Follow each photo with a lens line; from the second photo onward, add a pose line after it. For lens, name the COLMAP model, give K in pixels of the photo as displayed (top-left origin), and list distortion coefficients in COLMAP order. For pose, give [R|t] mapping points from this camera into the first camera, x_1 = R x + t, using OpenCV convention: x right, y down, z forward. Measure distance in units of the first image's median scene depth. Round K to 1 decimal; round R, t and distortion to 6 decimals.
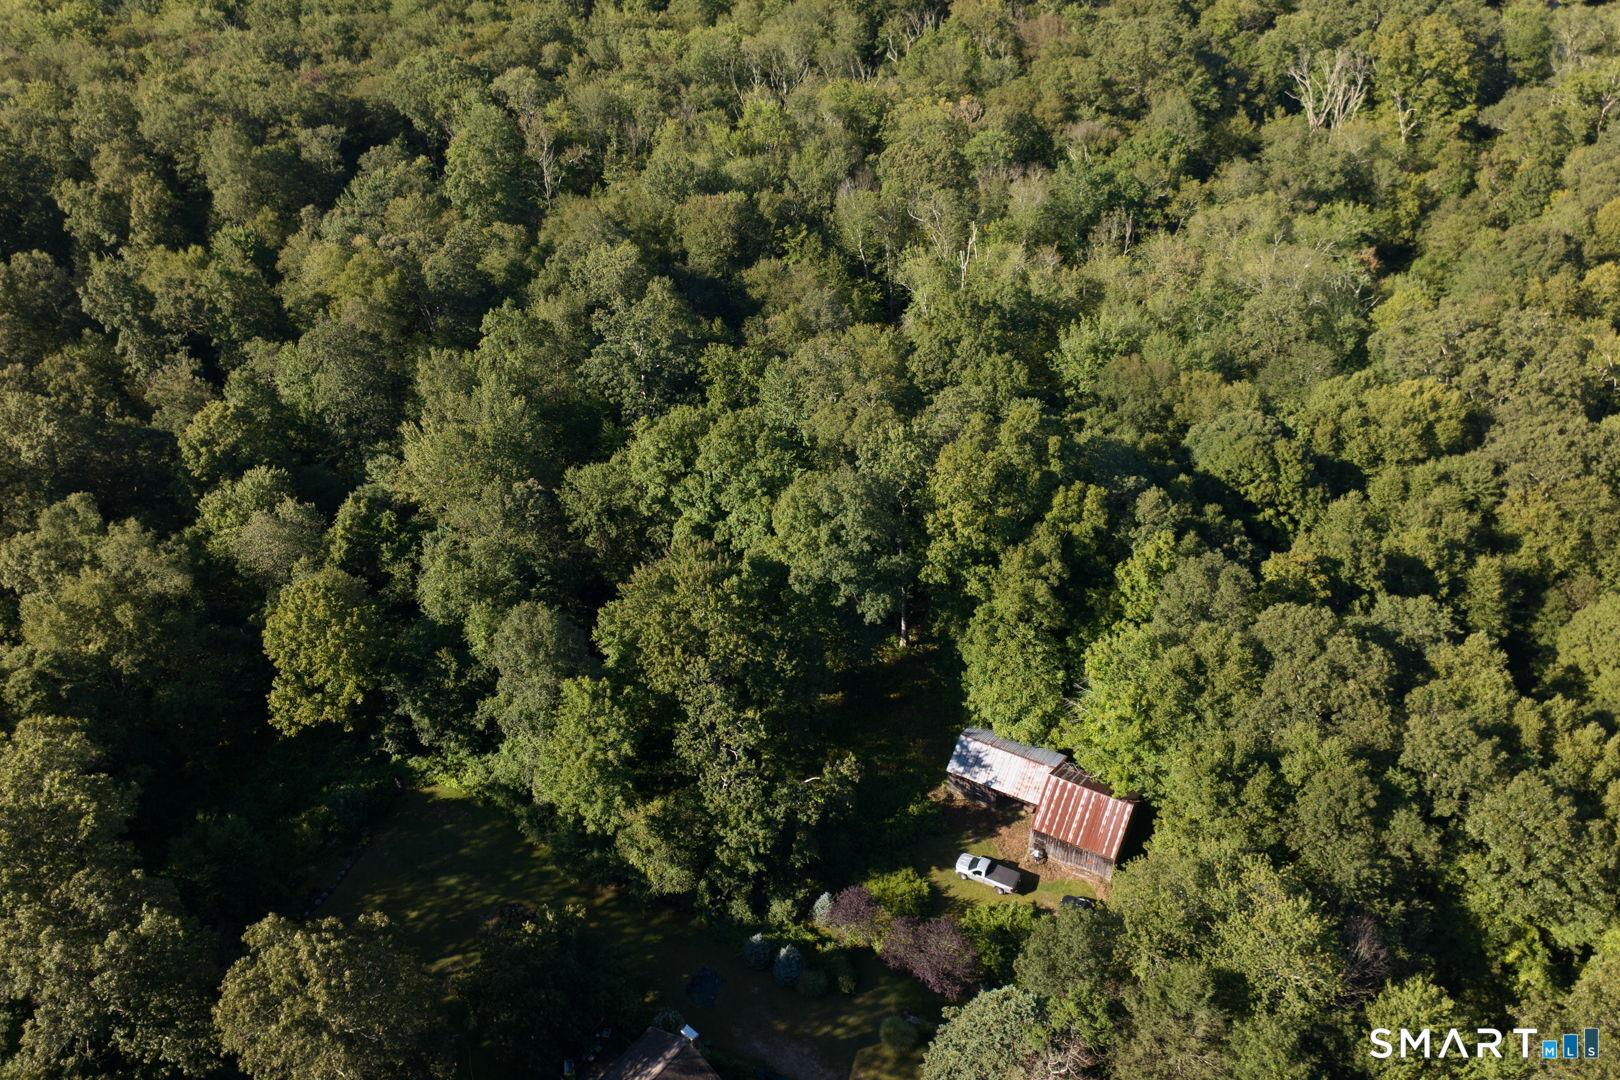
lens RADIAL K [[1336.7, 0, 813.9], [0, 1336.7, 543.4], [0, 0, 1]] dist [-0.015371, -0.000460]
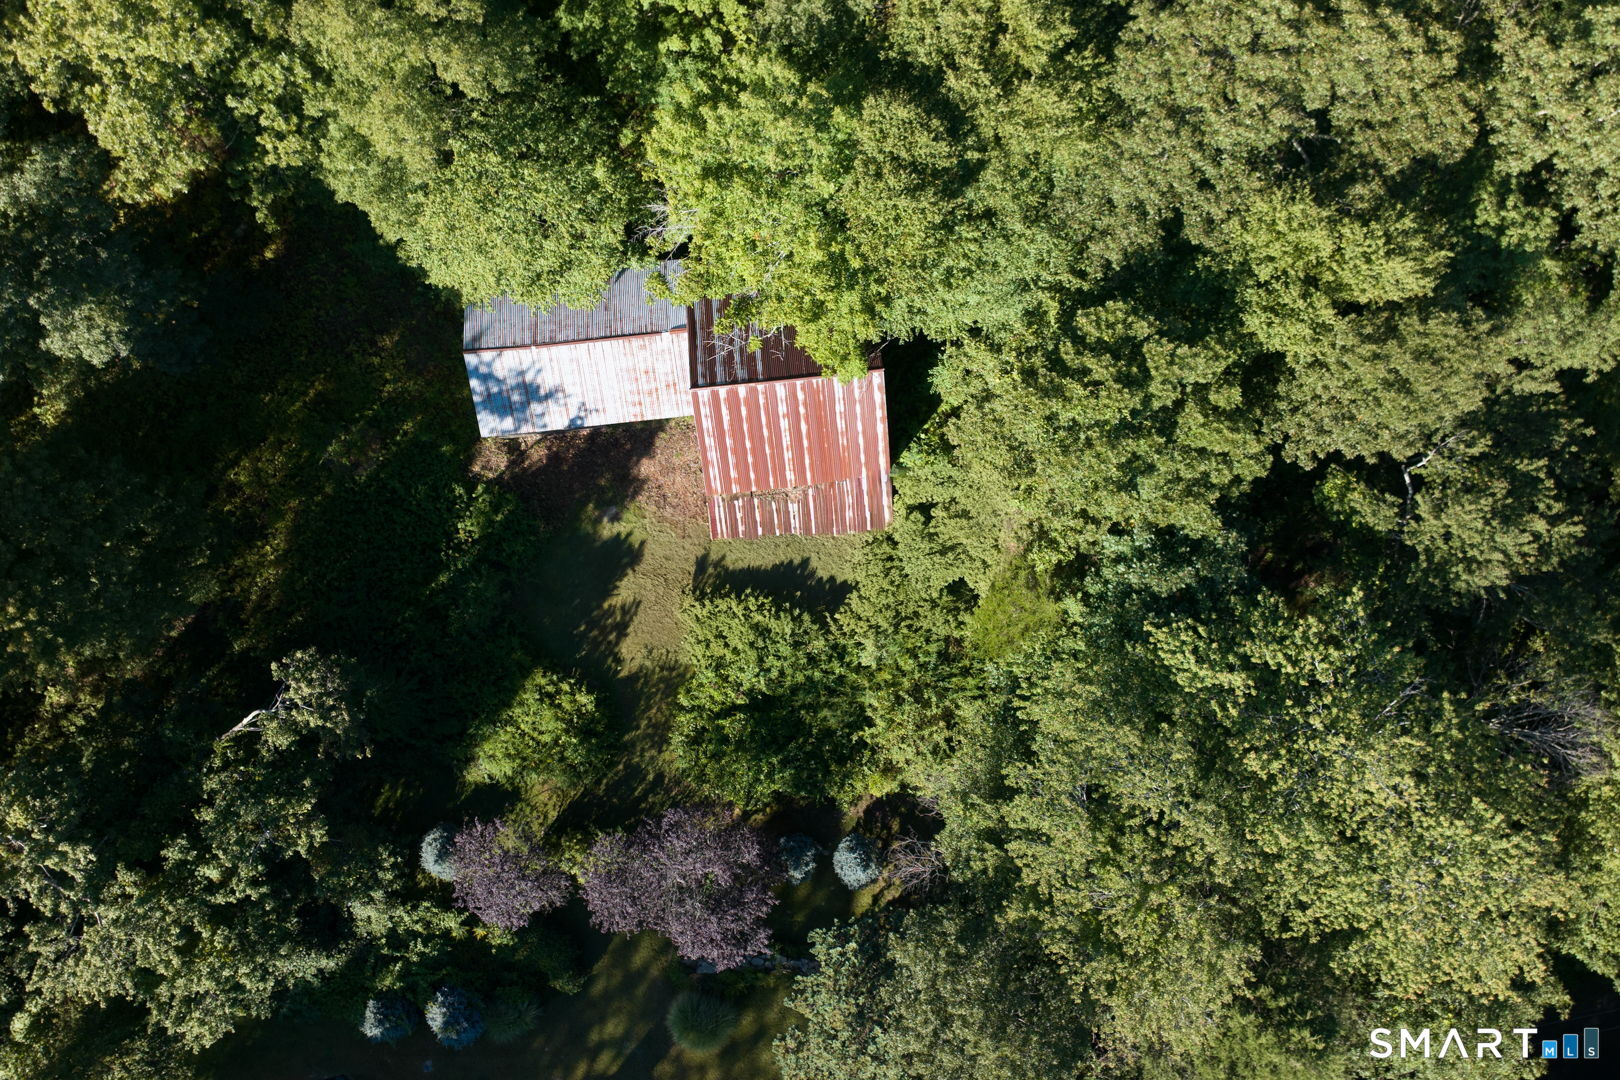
lens RADIAL K [[1336.7, 0, 818.5], [0, 1336.7, 541.7], [0, 0, 1]] dist [-0.015371, -0.000460]
pose [[0.836668, -0.546664, 0.033829, 0.167743], [0.342834, 0.570873, 0.746036, -0.117902], [-0.427143, -0.612587, 0.665046, 0.647321]]
